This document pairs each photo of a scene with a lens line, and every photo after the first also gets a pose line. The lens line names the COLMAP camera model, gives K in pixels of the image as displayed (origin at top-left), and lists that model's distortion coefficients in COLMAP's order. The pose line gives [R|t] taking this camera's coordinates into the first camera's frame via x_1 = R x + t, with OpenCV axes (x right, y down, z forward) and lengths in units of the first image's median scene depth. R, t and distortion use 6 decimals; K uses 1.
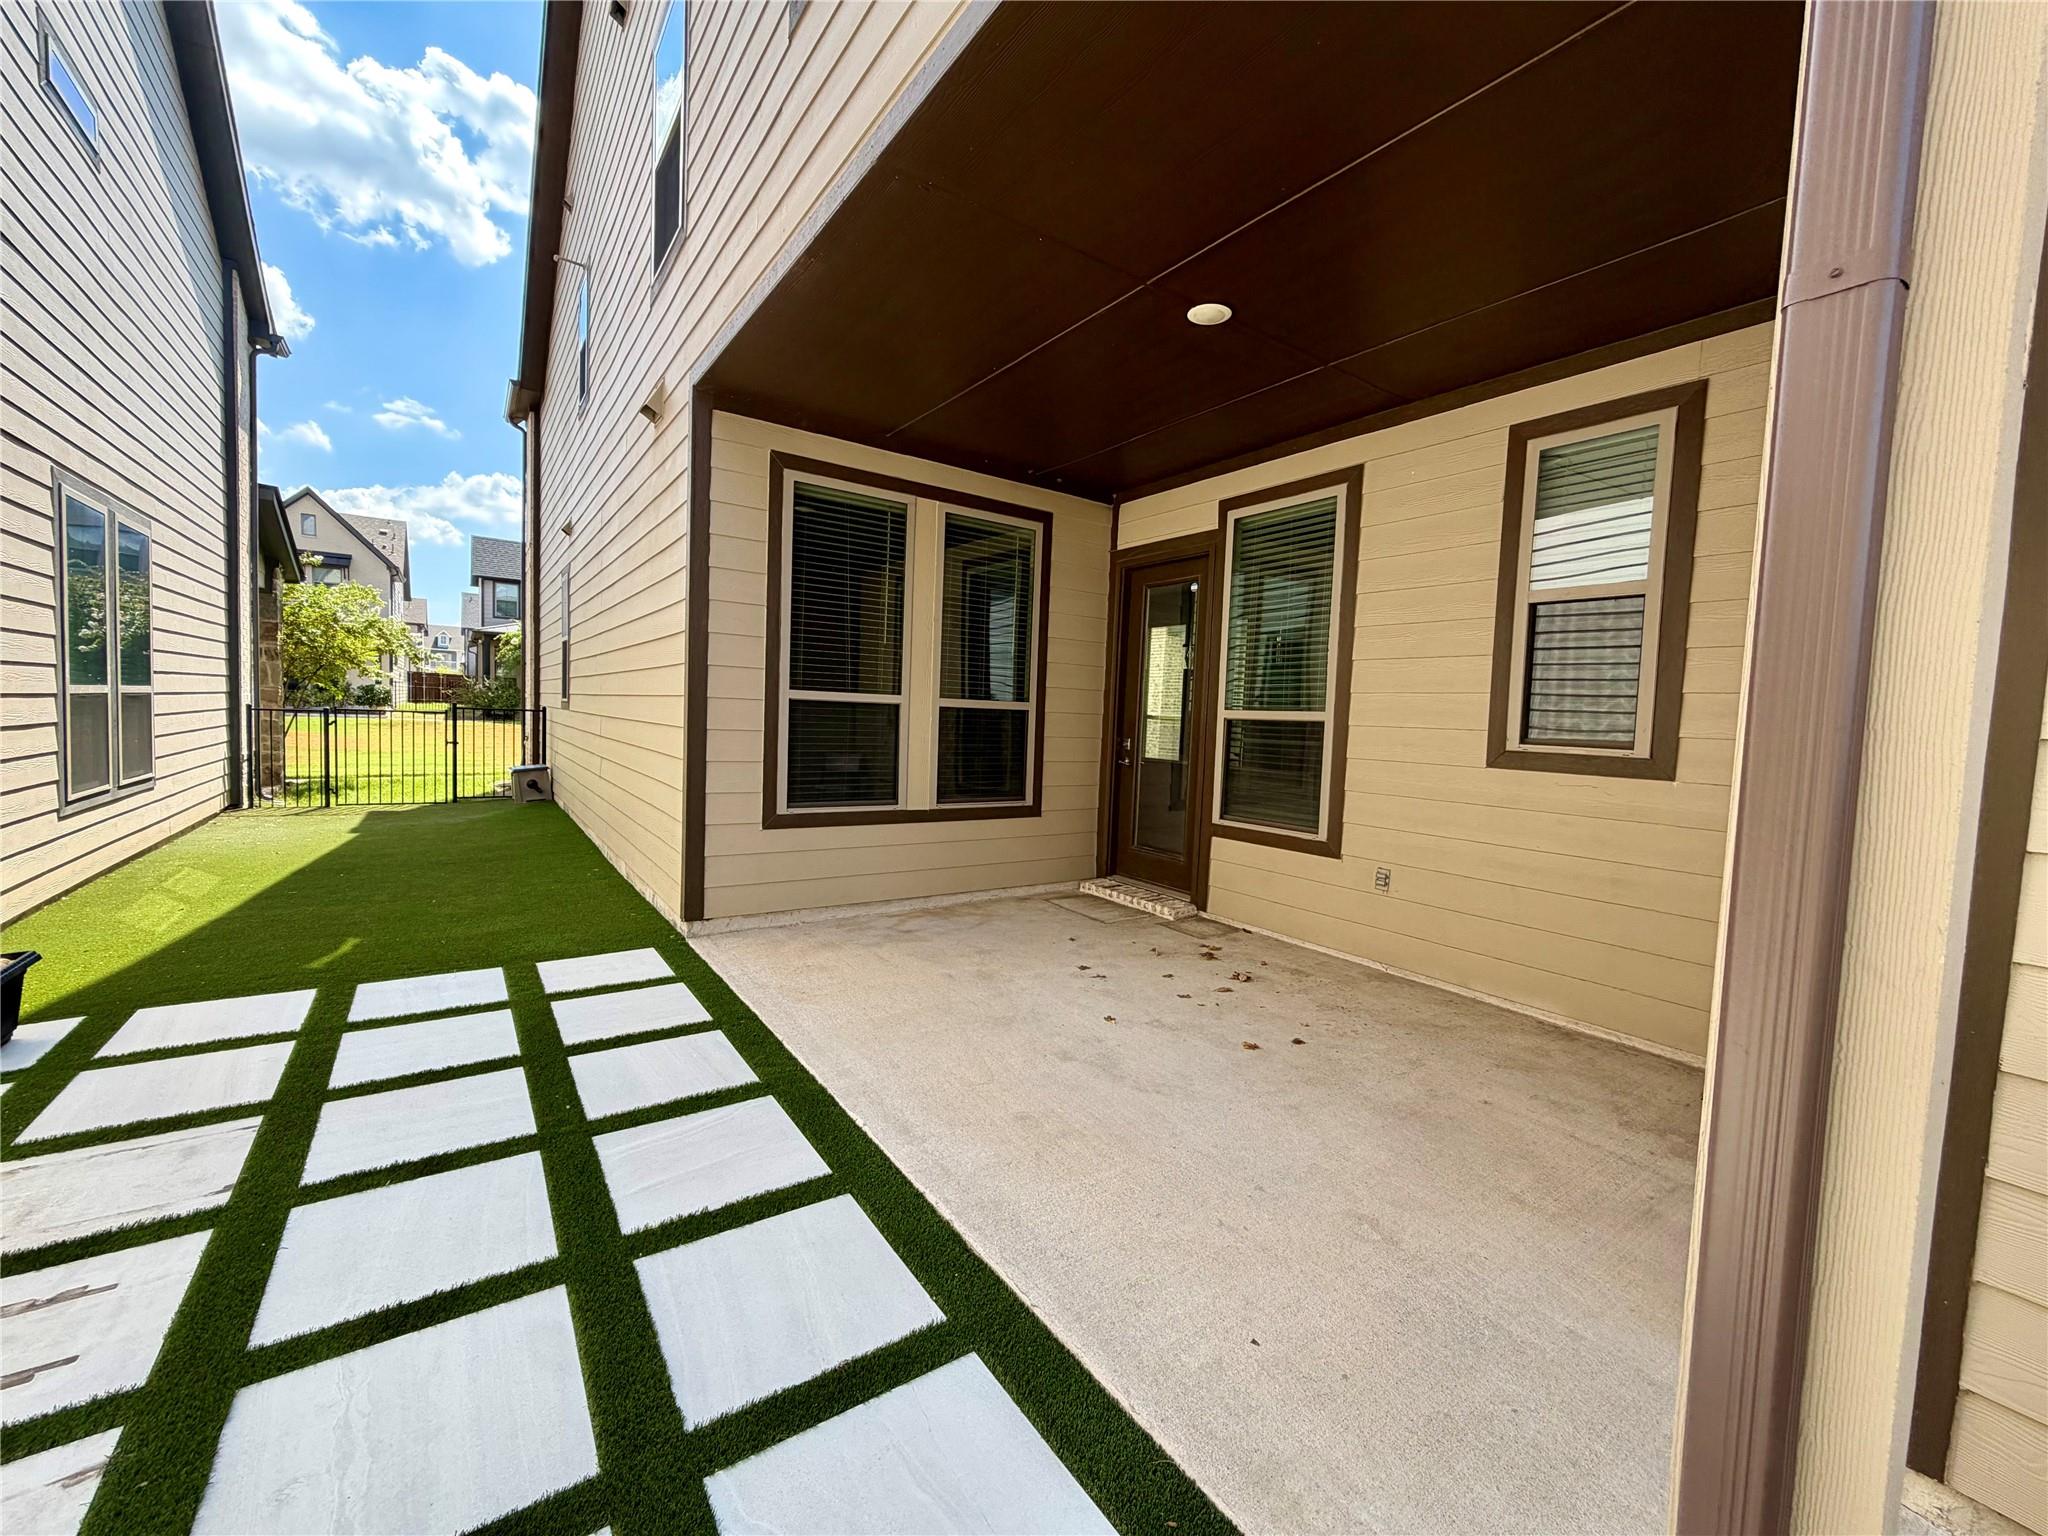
lens RADIAL K [[816.6, 0, 1017.3], [0, 816.6, 764.2], [0, 0, 1]] dist [0.001682, 0.000416]
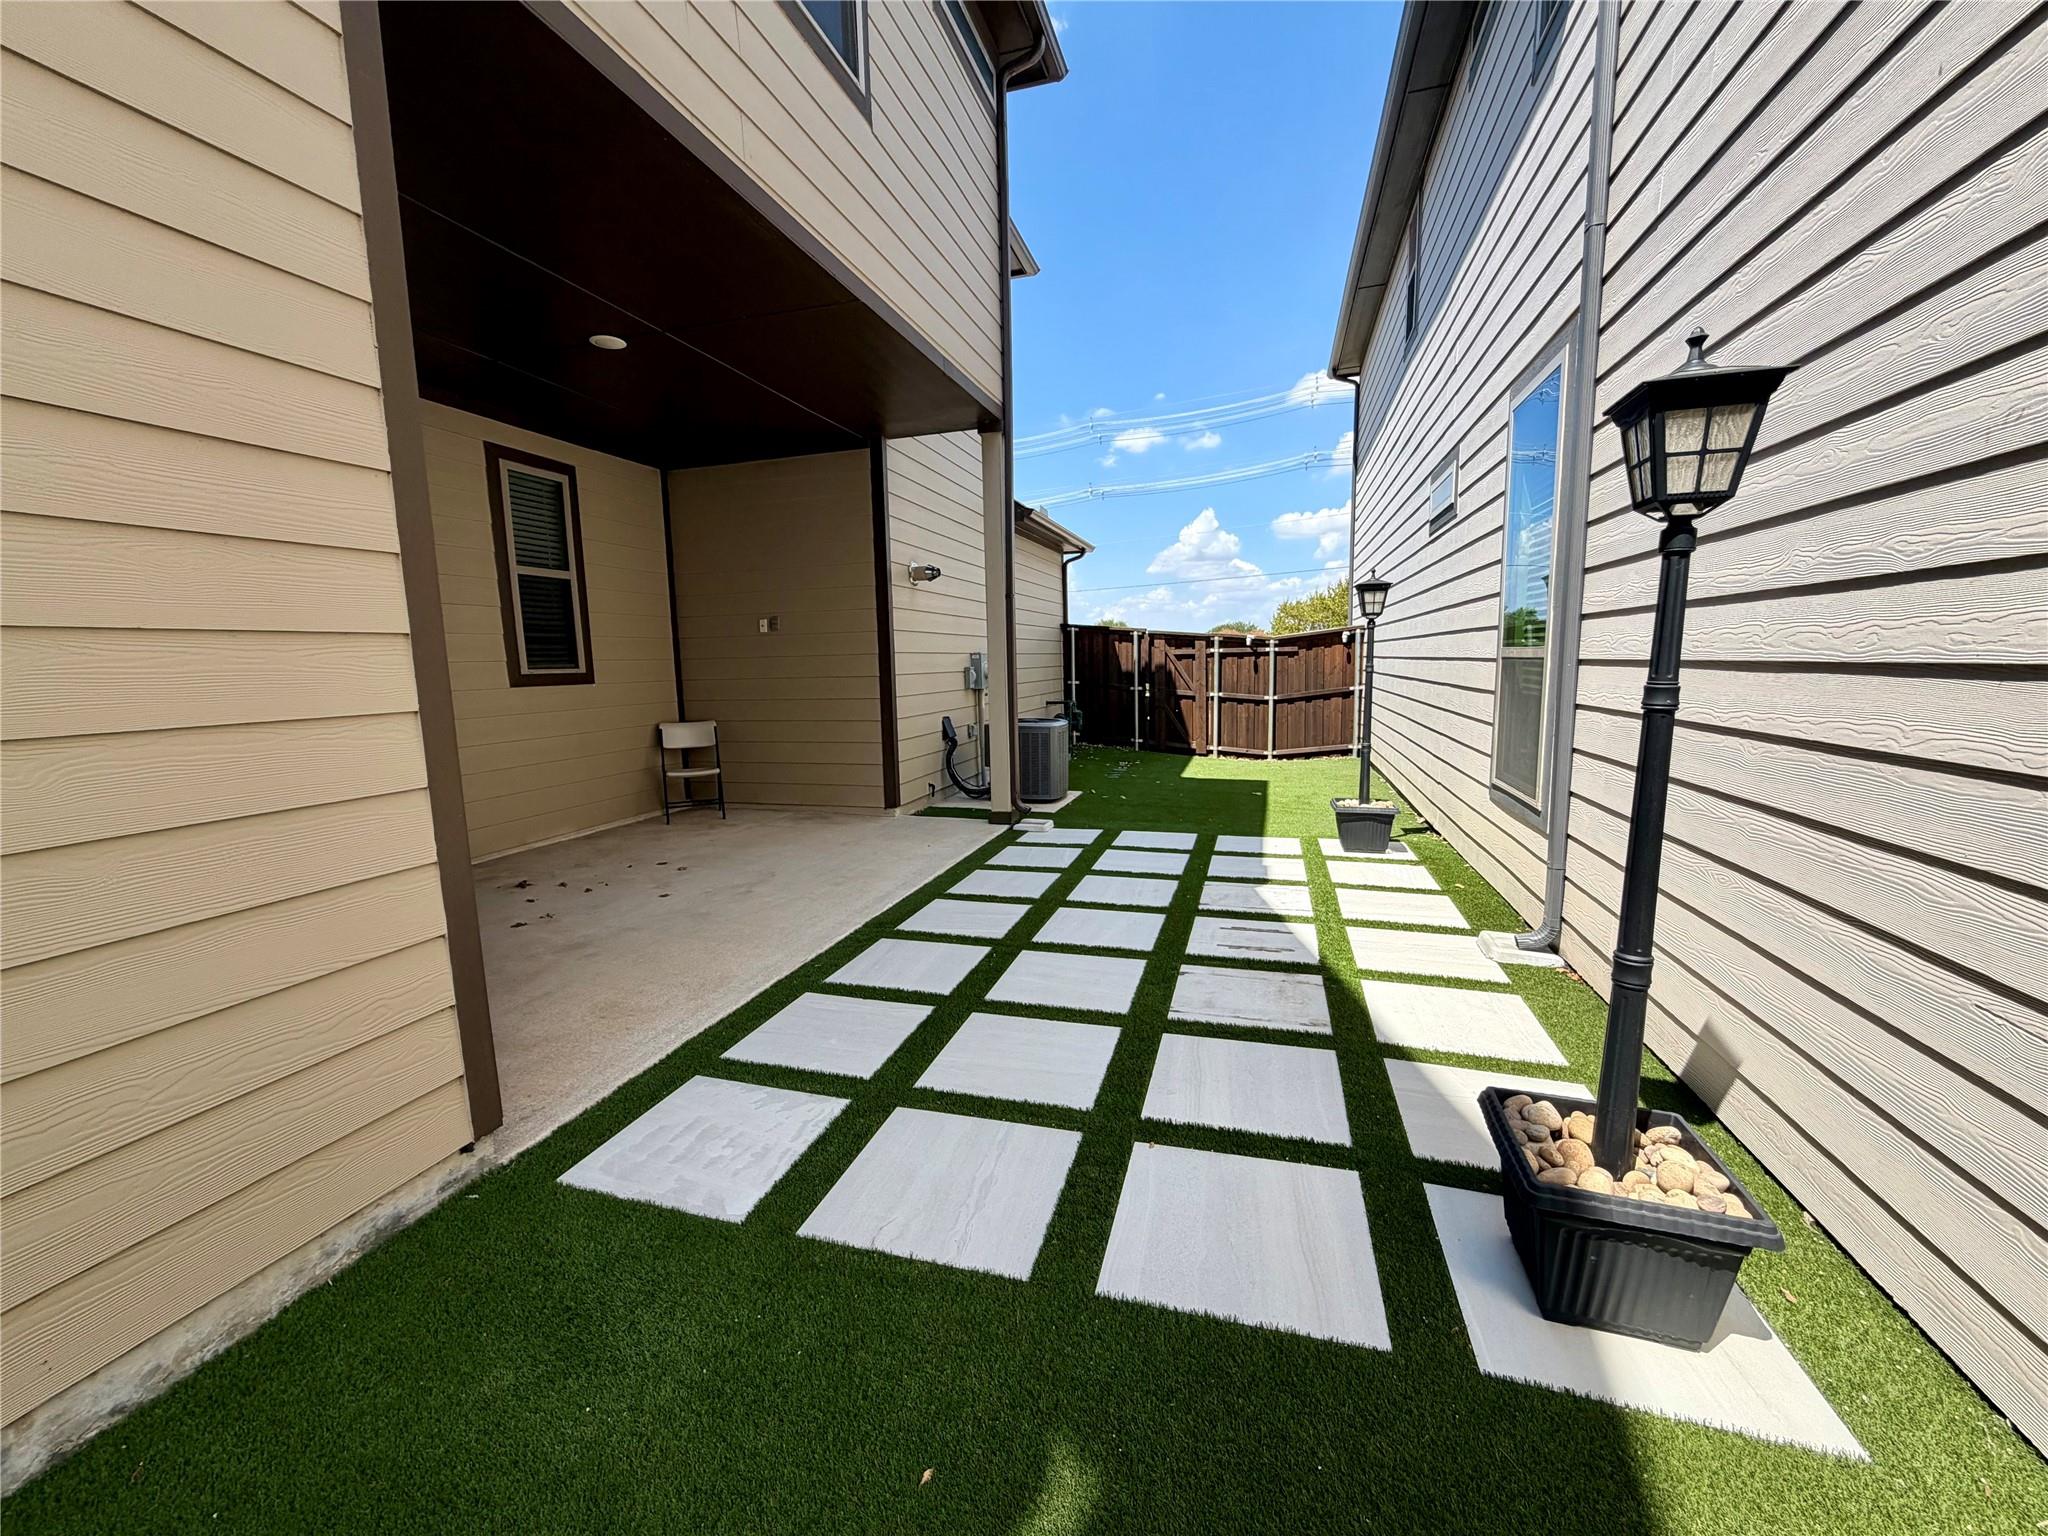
lens RADIAL K [[816.6, 0, 1017.3], [0, 816.6, 764.2], [0, 0, 1]] dist [0.001682, 0.000416]
pose [[-0.623113, -0.122501, 0.772479, -1.077249], [0.048071, 0.979793, 0.194154, -0.098314], [-0.780653, 0.158114, -0.604633, 1.189134]]
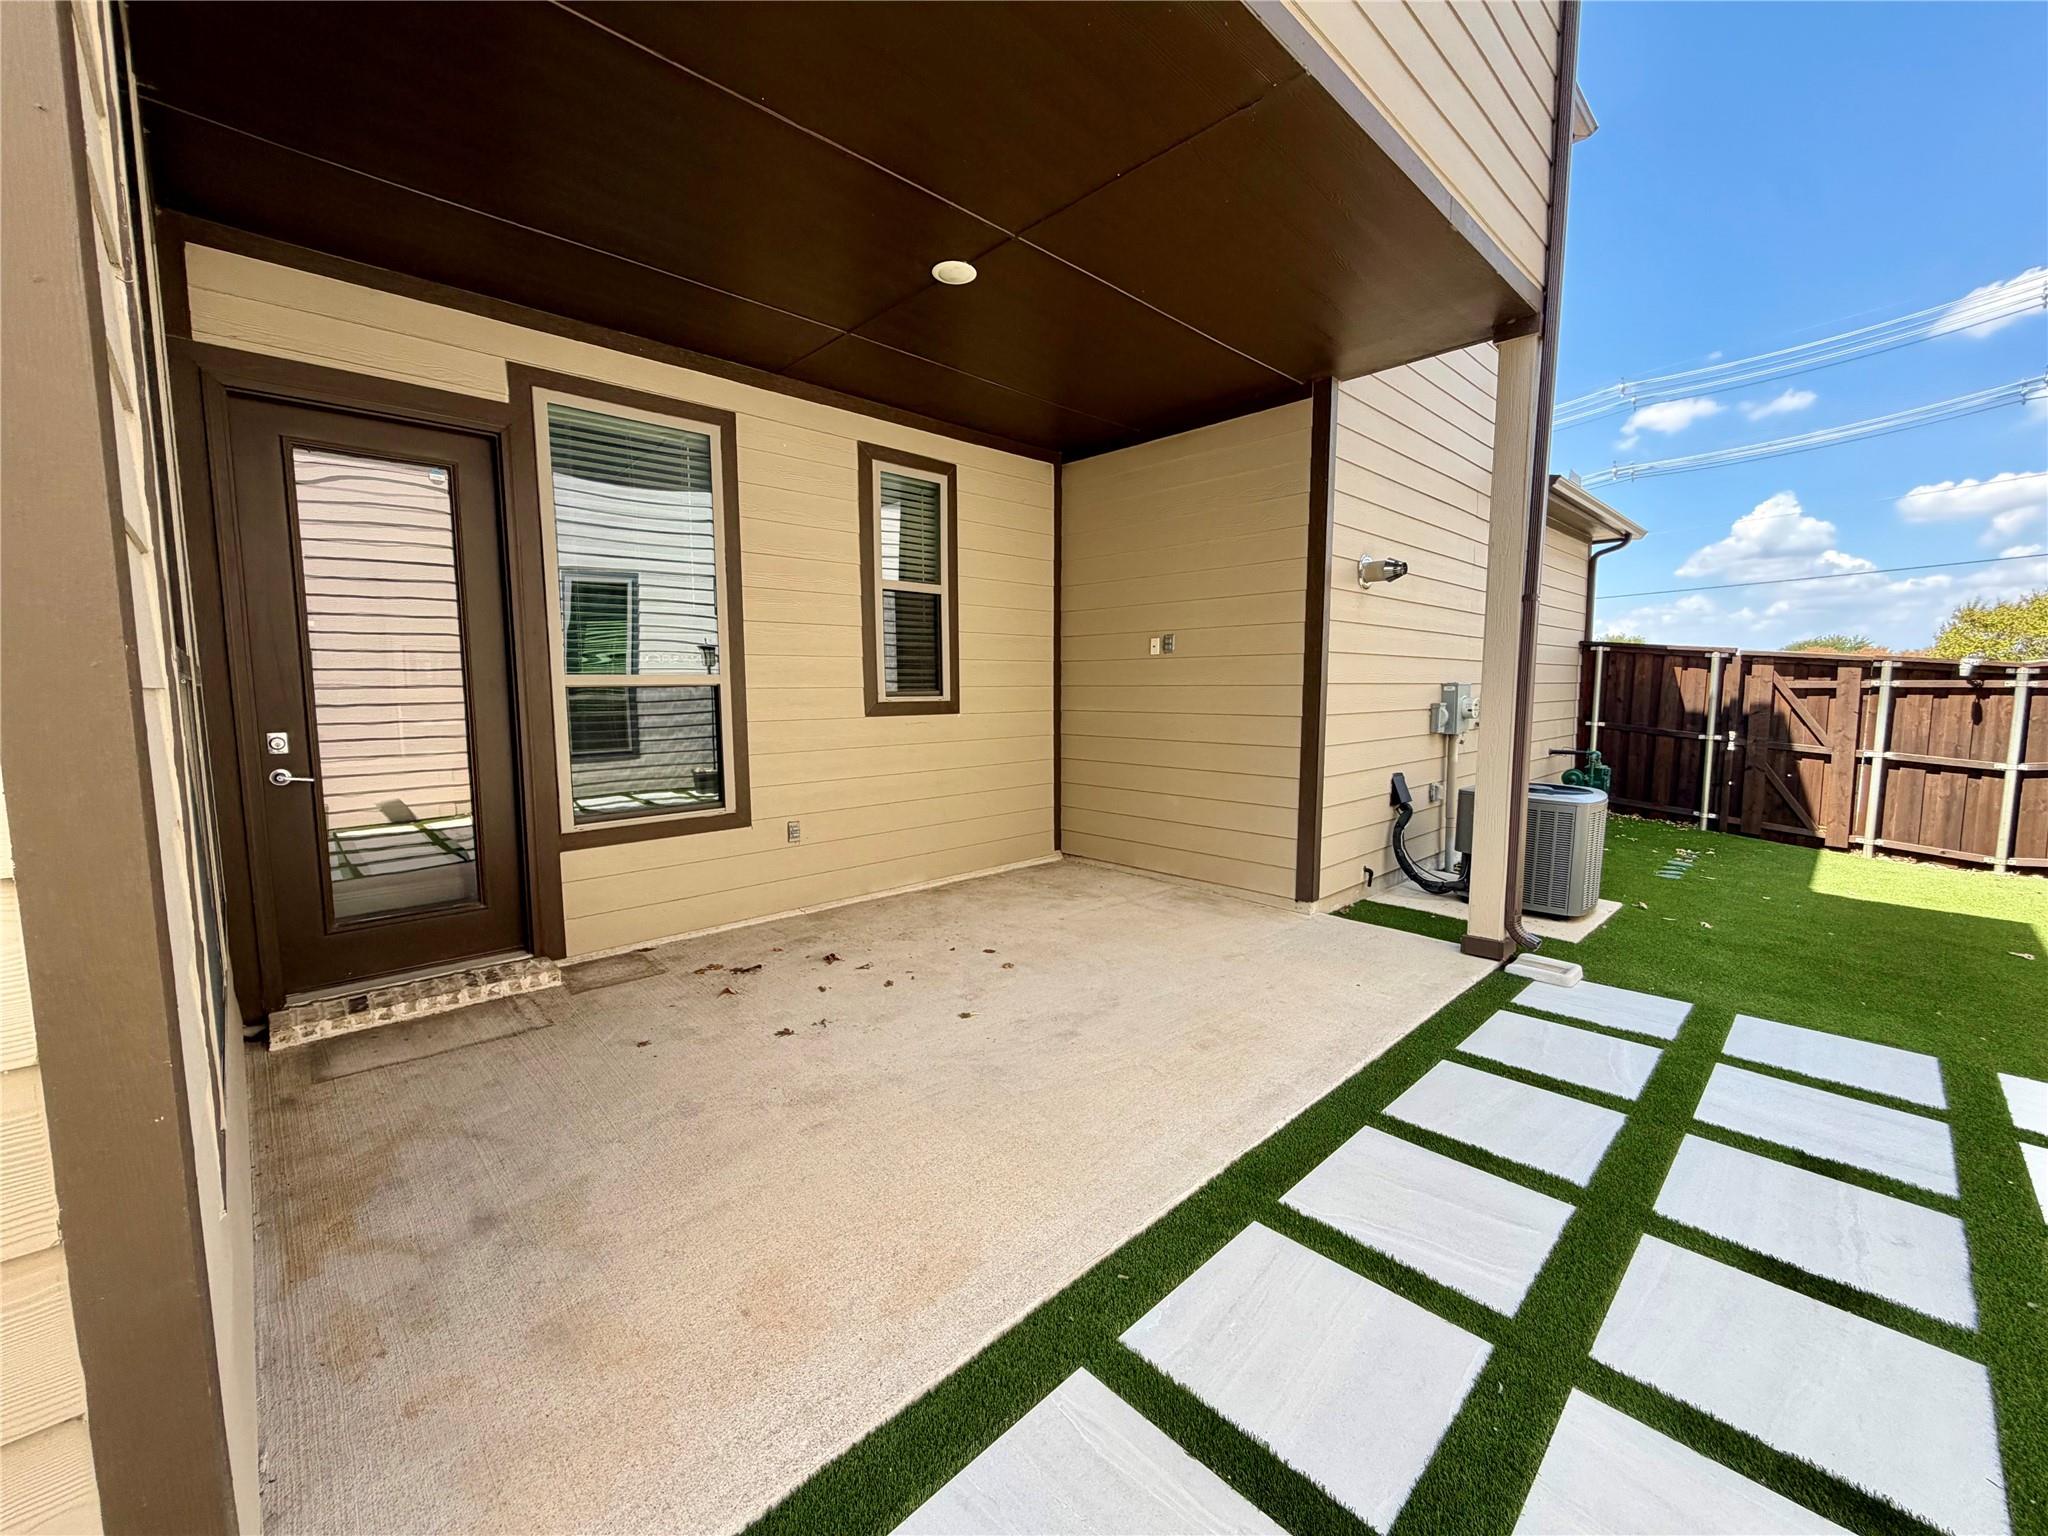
lens RADIAL K [[816.6, 0, 1017.3], [0, 816.6, 764.2], [0, 0, 1]] dist [0.001682, 0.000416]
pose [[-0.157123, -0.133972, 0.978450, -0.696961], [0.058580, 0.987747, 0.144652, -0.091894], [-0.985840, 0.080045, -0.147350, 0.960475]]
